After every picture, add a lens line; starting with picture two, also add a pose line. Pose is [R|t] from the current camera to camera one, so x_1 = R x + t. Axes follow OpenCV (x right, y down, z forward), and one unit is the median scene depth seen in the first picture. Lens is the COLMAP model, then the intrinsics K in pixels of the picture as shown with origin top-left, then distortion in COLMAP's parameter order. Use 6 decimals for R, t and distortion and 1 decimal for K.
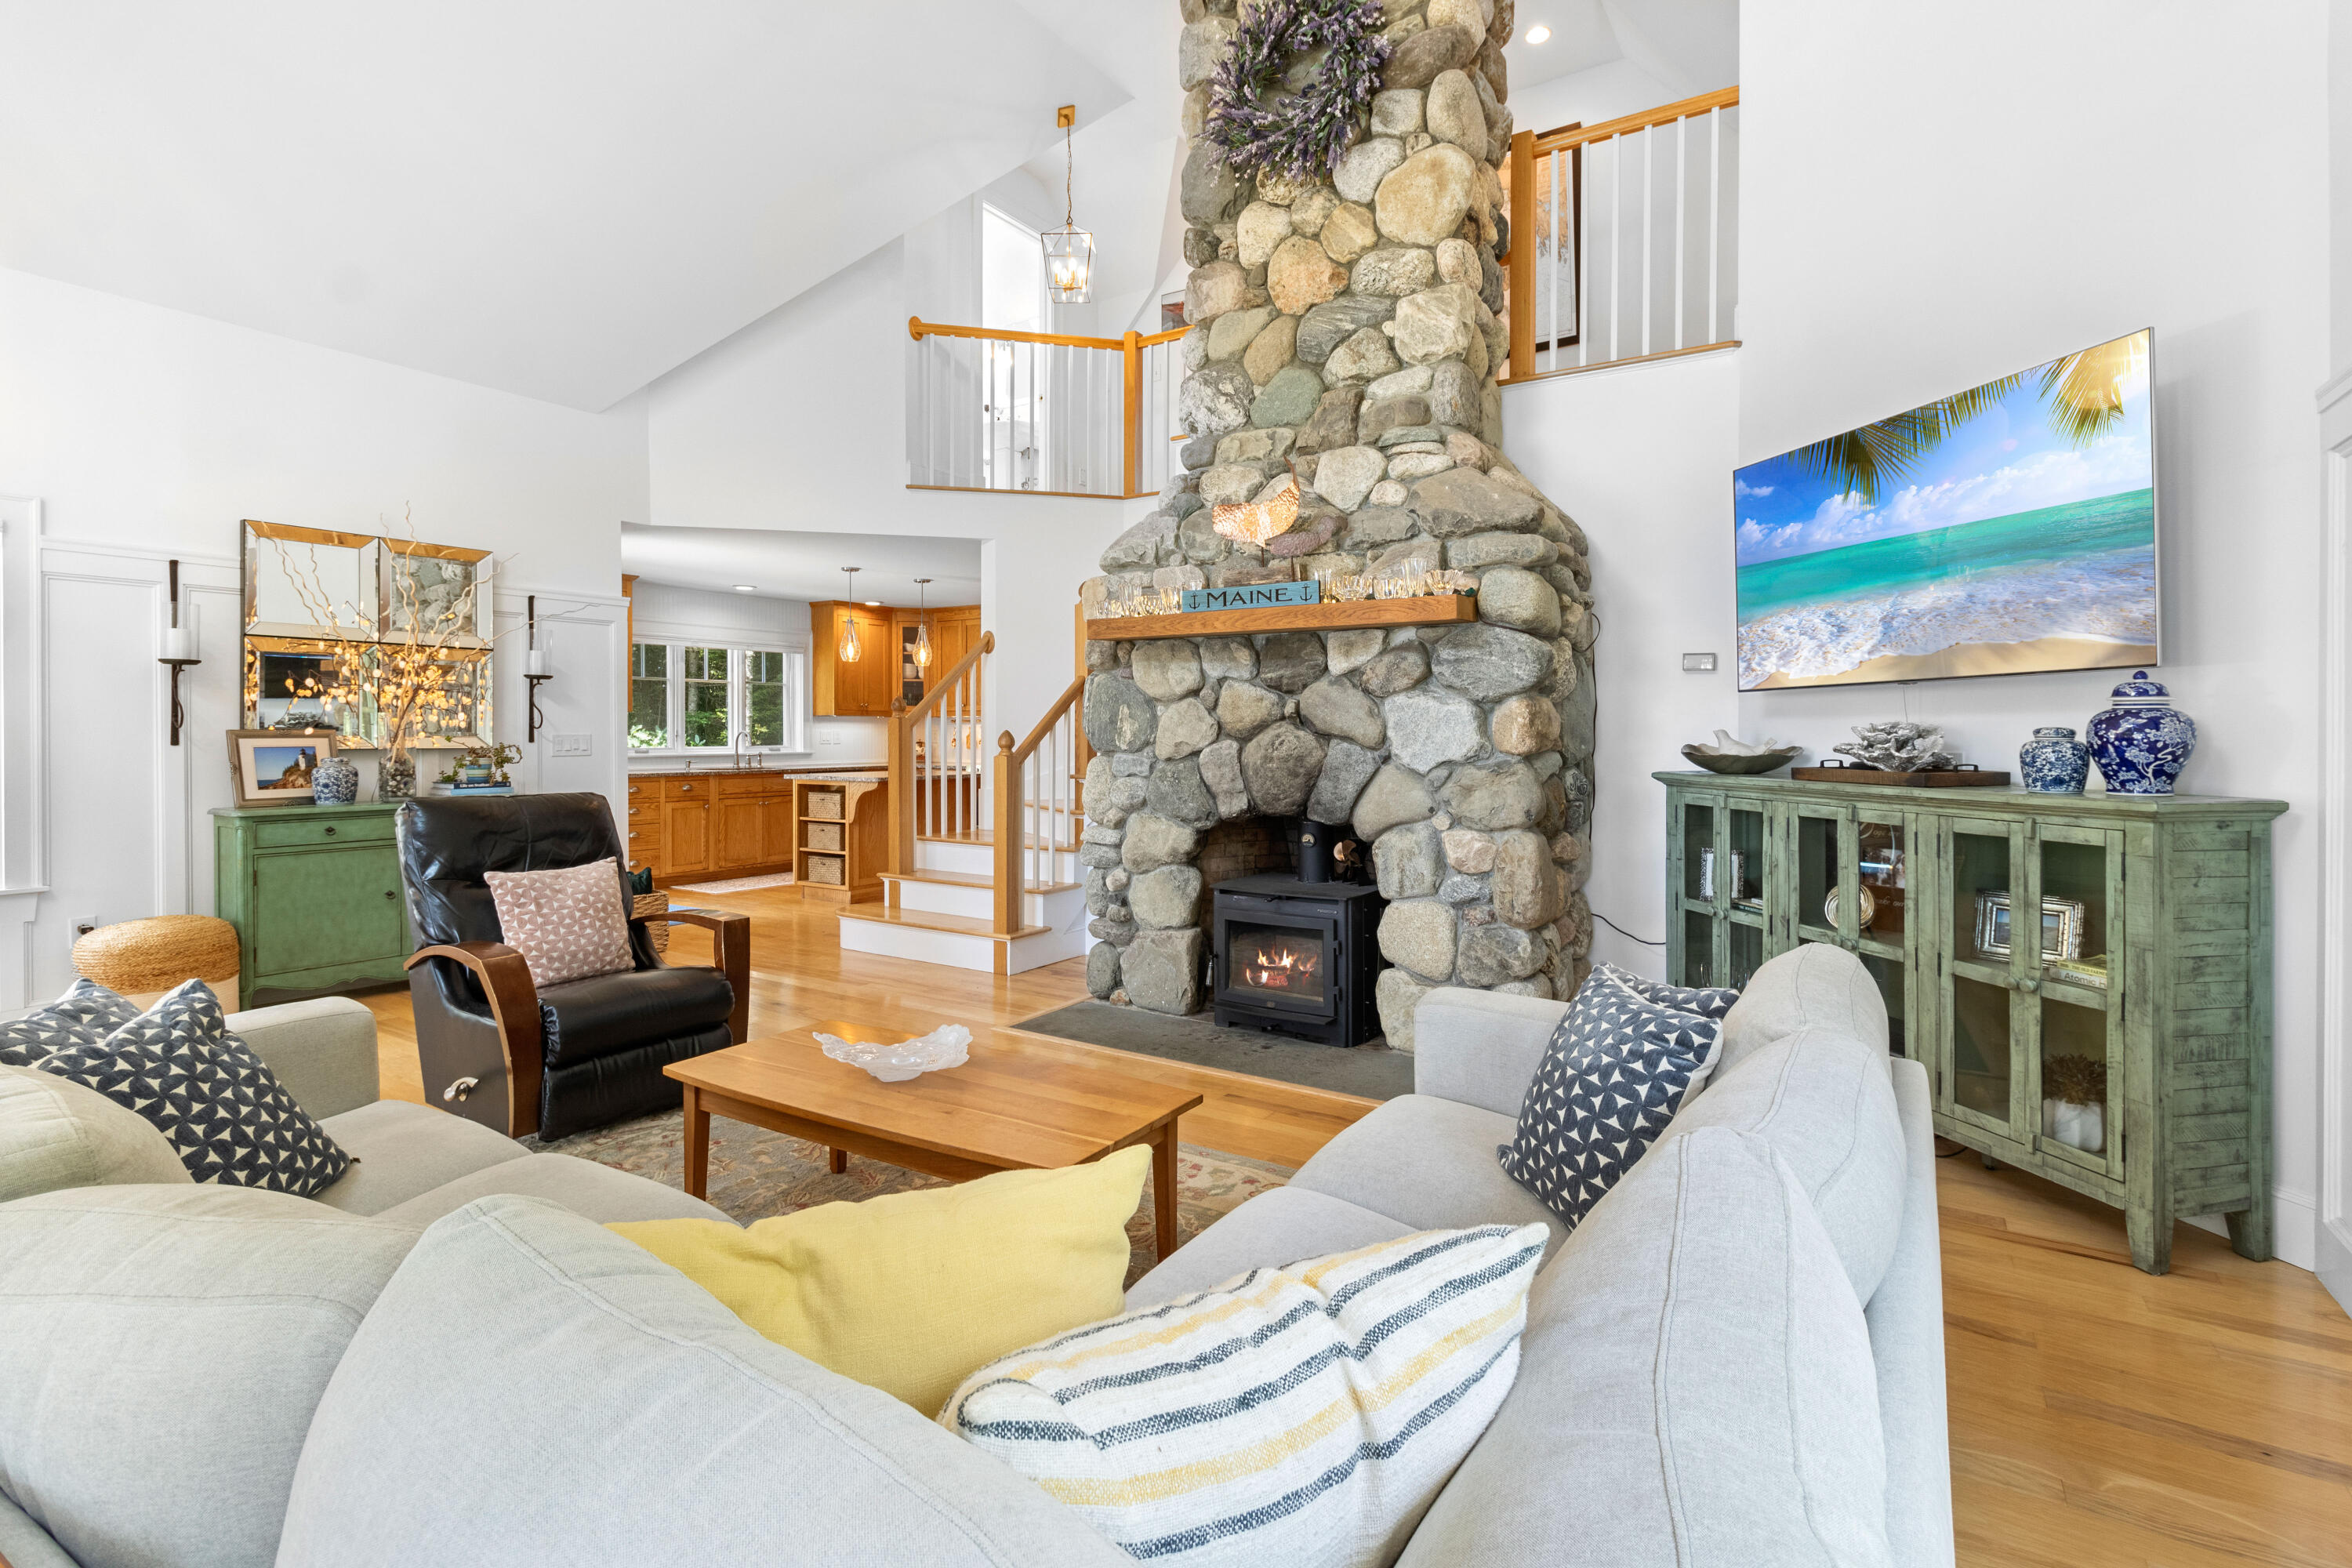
lens RADIAL K [[1095.8, 0, 1183.7], [0, 1095.8, 737.4], [0, 0, 1]] dist [-0.000840, 0.001543]
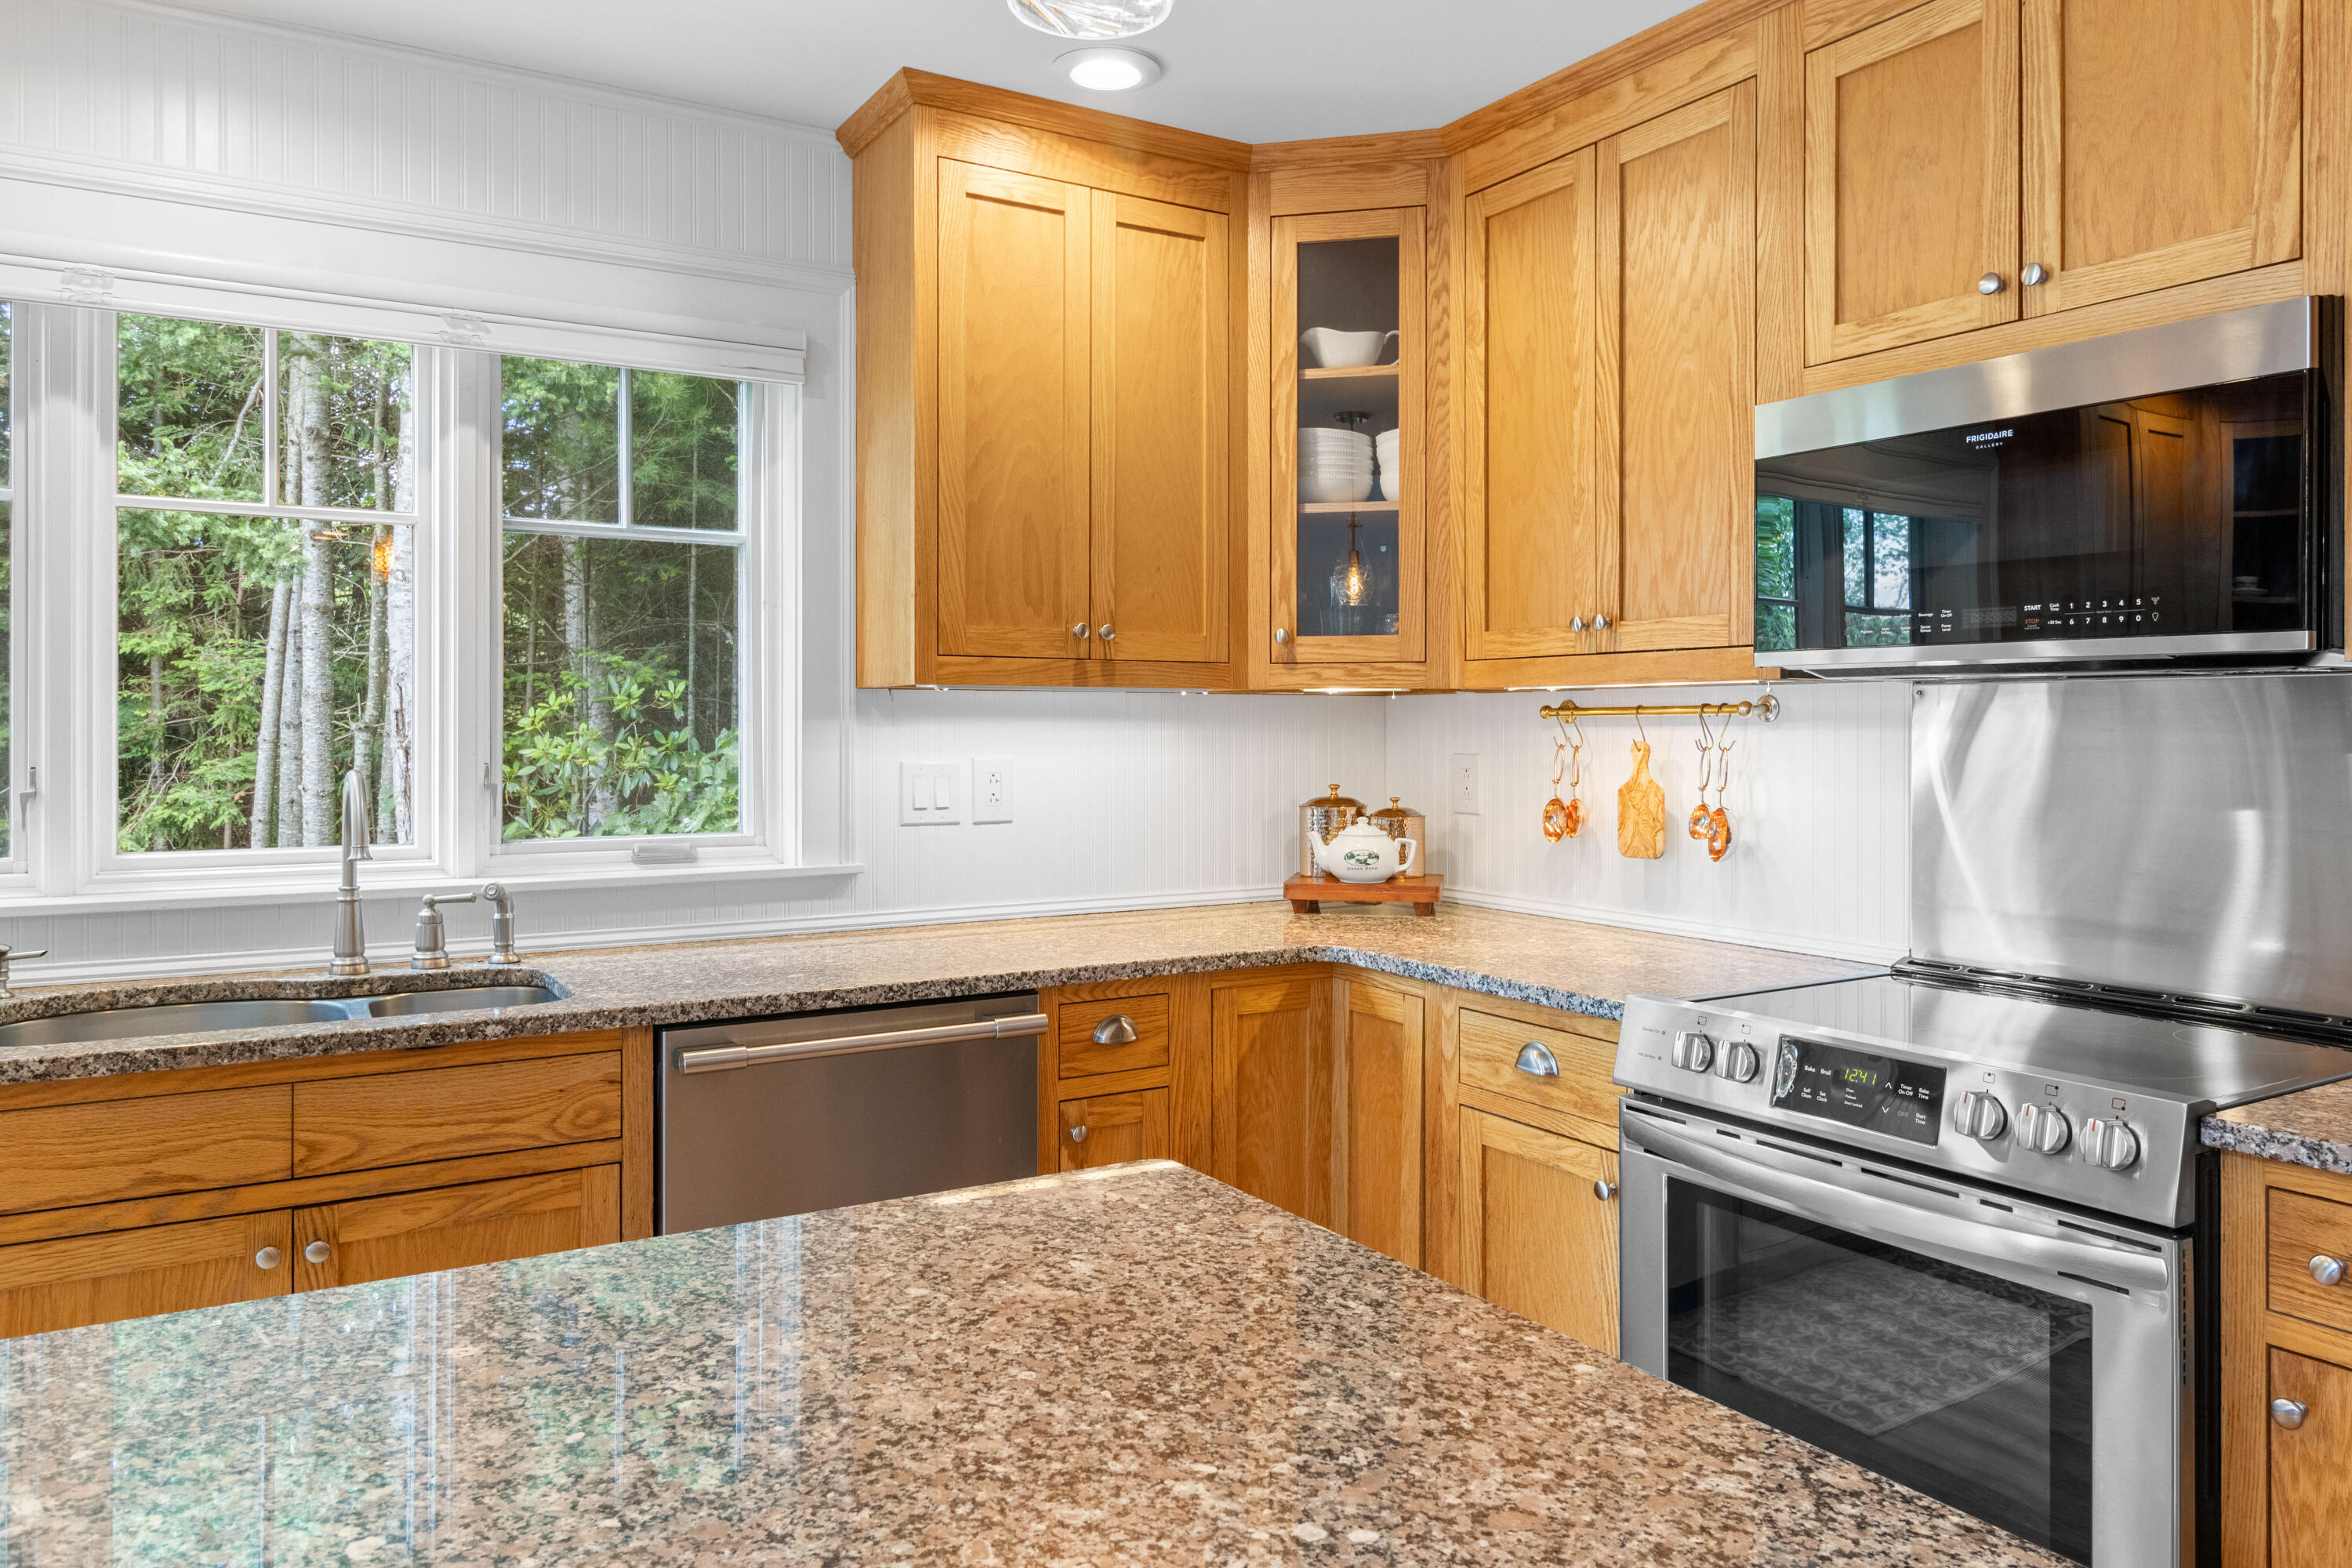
lens RADIAL K [[1606.2, 0, 1184.5], [0, 1606.2, 738.5], [0, 0, 1]] dist [-0.002065, -0.002566]
pose [[0.898876, 0.001619, -0.438201, -0.357169], [-0.000595, 0.999997, 0.002475, -0.025873], [0.438203, -0.001964, 0.898874, 1.793705]]
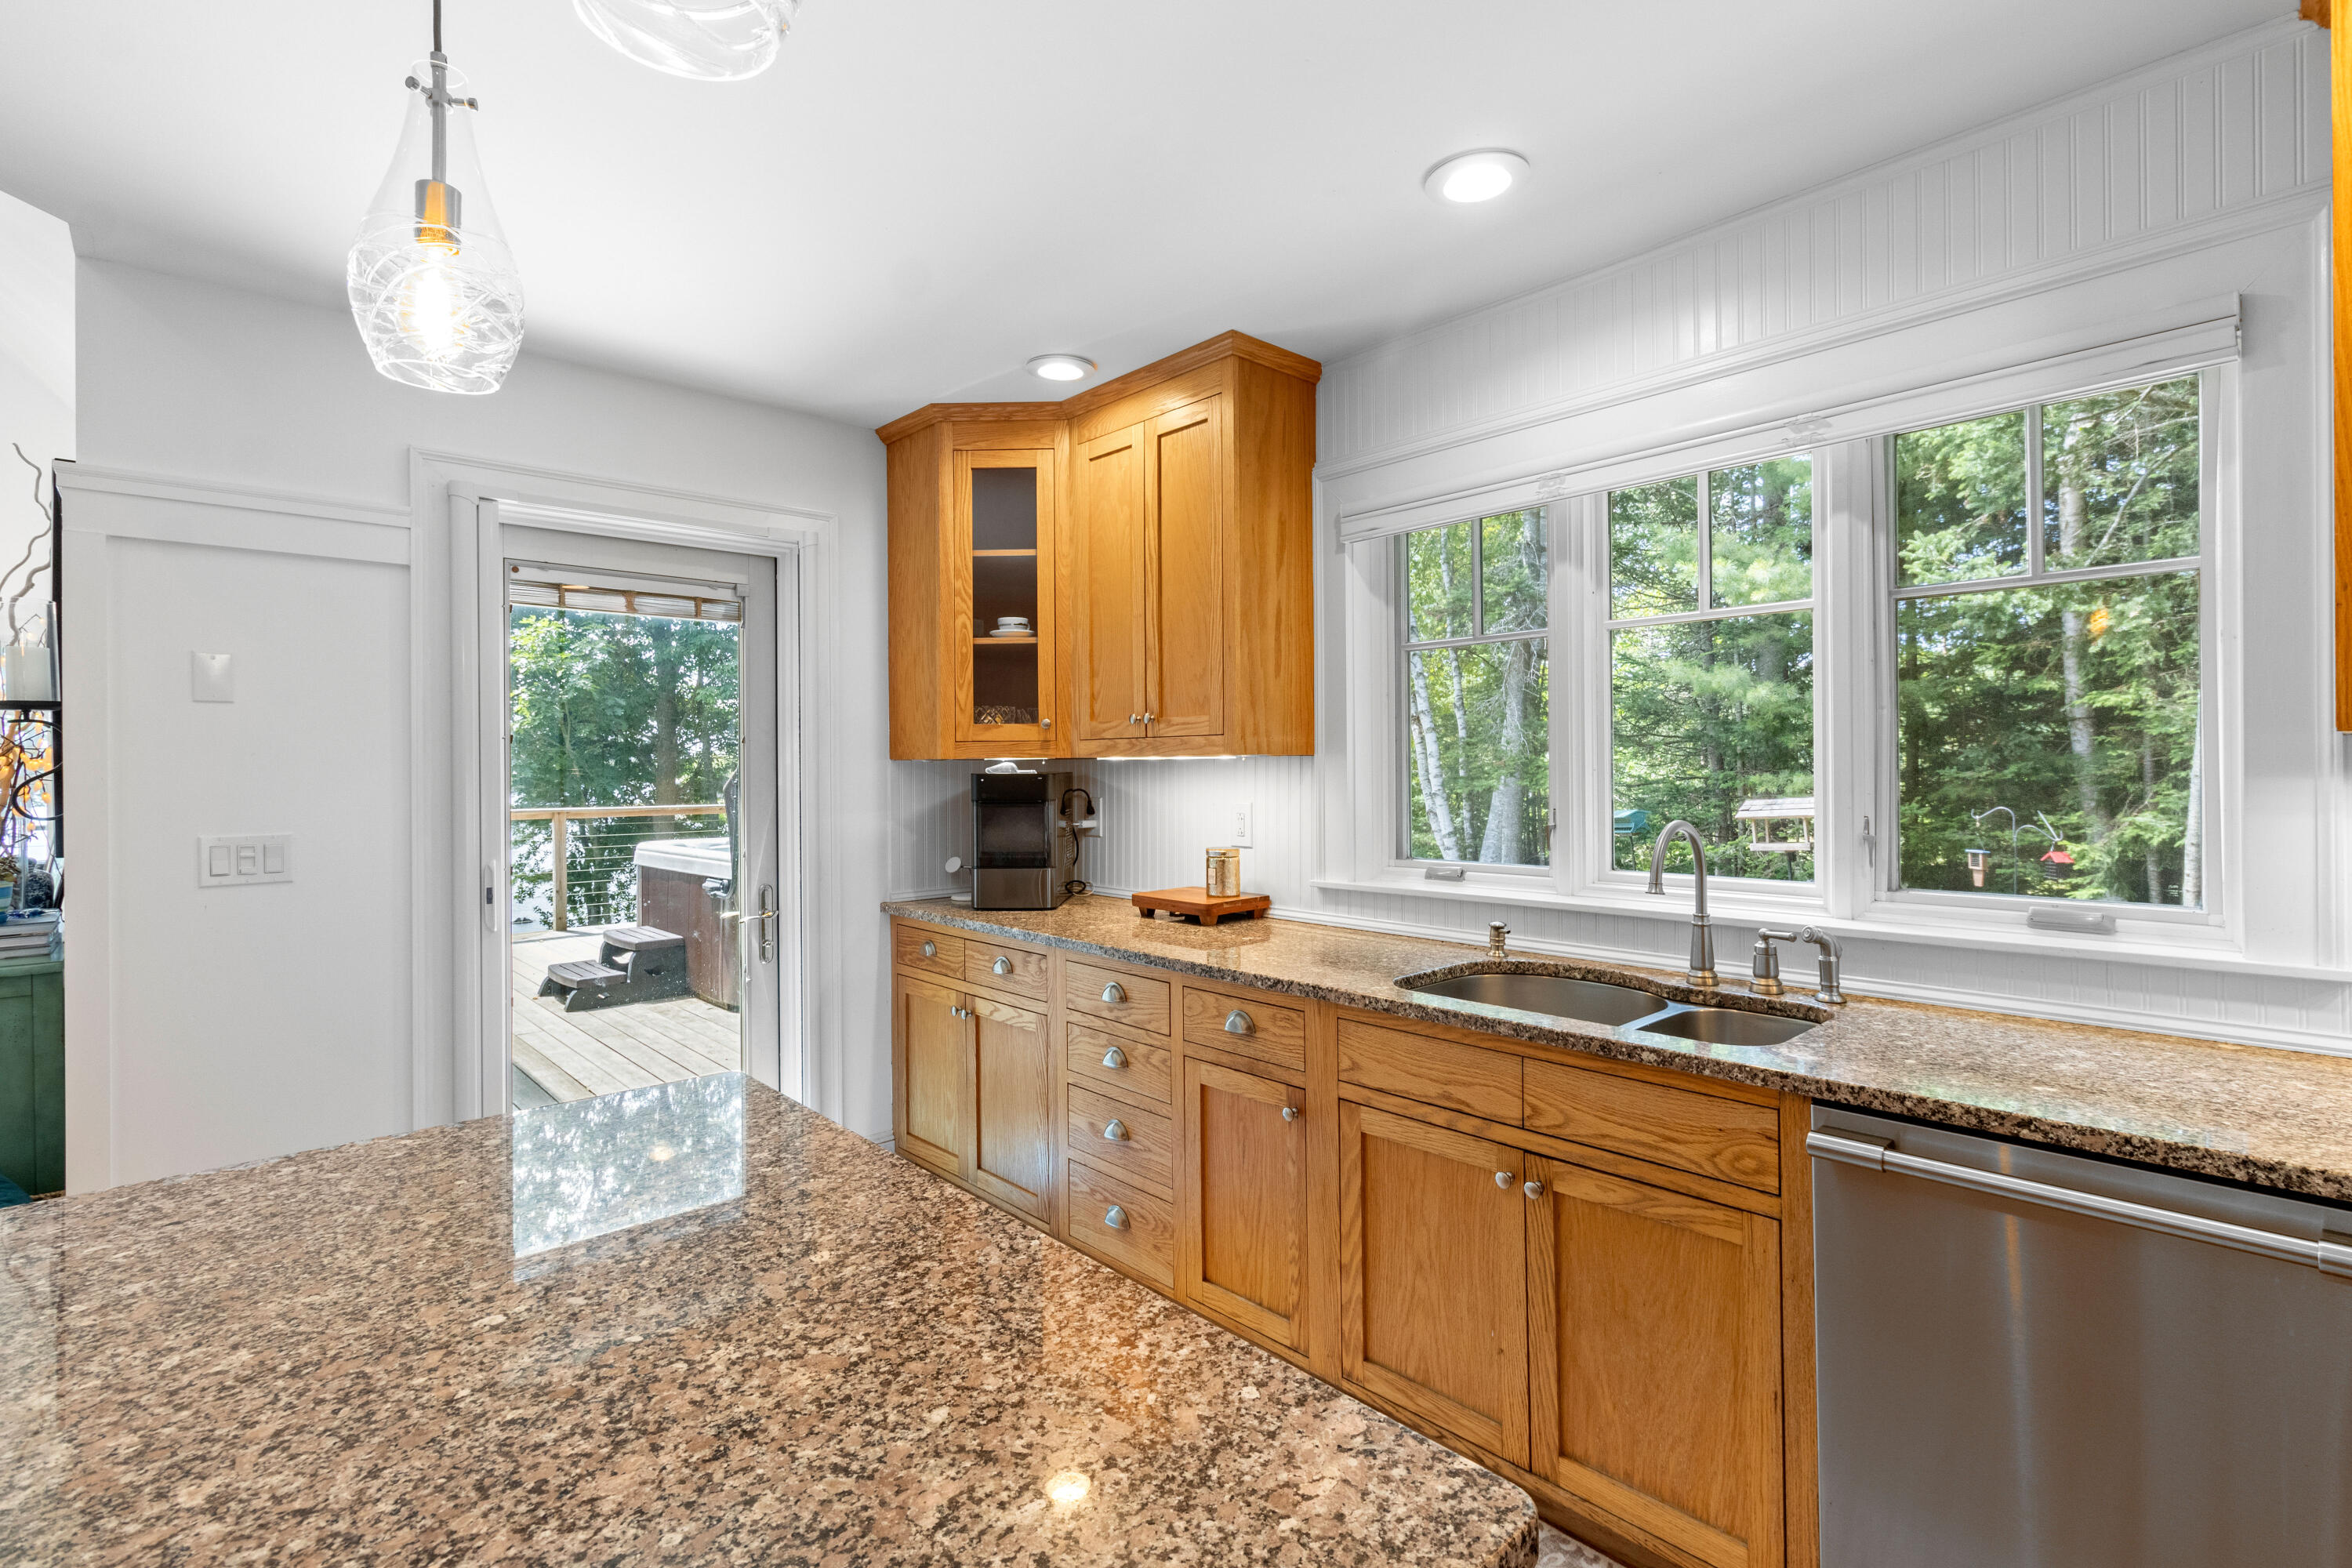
lens RADIAL K [[1095.8, 0, 1195.3], [0, 1095.8, 773.9], [0, 0, 1]] dist [-0.000840, 0.001543]
pose [[-0.246291, 0.007158, -0.969169, -0.353524], [0.004203, 0.999971, 0.006317, -0.037308], [0.969187, -0.002518, -0.246314, 2.090457]]
